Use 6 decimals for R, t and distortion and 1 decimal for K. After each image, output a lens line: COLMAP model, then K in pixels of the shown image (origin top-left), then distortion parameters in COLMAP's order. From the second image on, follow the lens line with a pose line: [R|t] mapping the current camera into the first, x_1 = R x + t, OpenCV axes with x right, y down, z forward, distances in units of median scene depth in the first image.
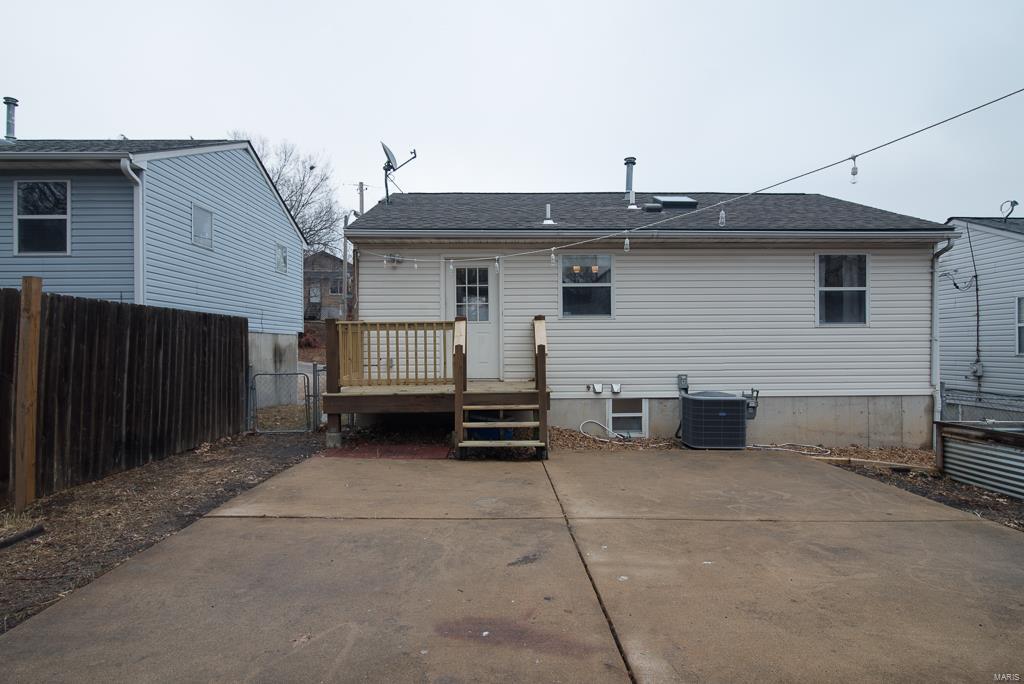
lens RADIAL K [[490.7, 0, 510.1], [0, 490.7, 346.7], [0, 0, 1]] dist [-0.010499, -0.000275]
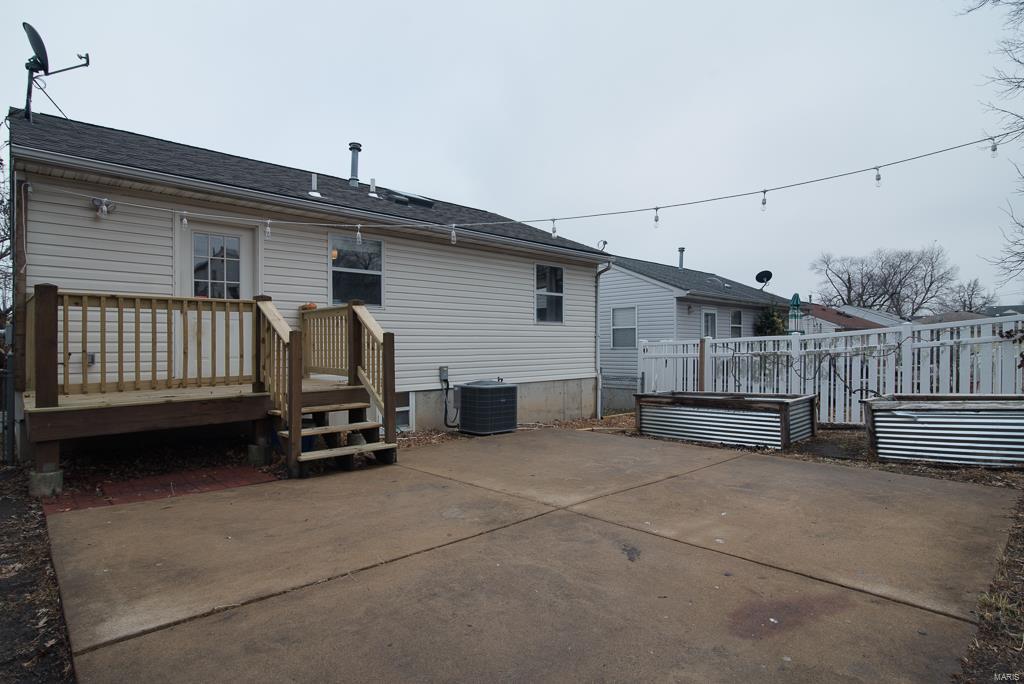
lens RADIAL K [[490.7, 0, 511.2], [0, 490.7, 342.8], [0, 0, 1]] dist [-0.010499, -0.000275]
pose [[0.779850, 0.003279, 0.625958, -0.276601], [-0.001917, 0.999994, -0.002850, 0.014532], [-0.625963, 0.001023, 0.779852, 0.155366]]
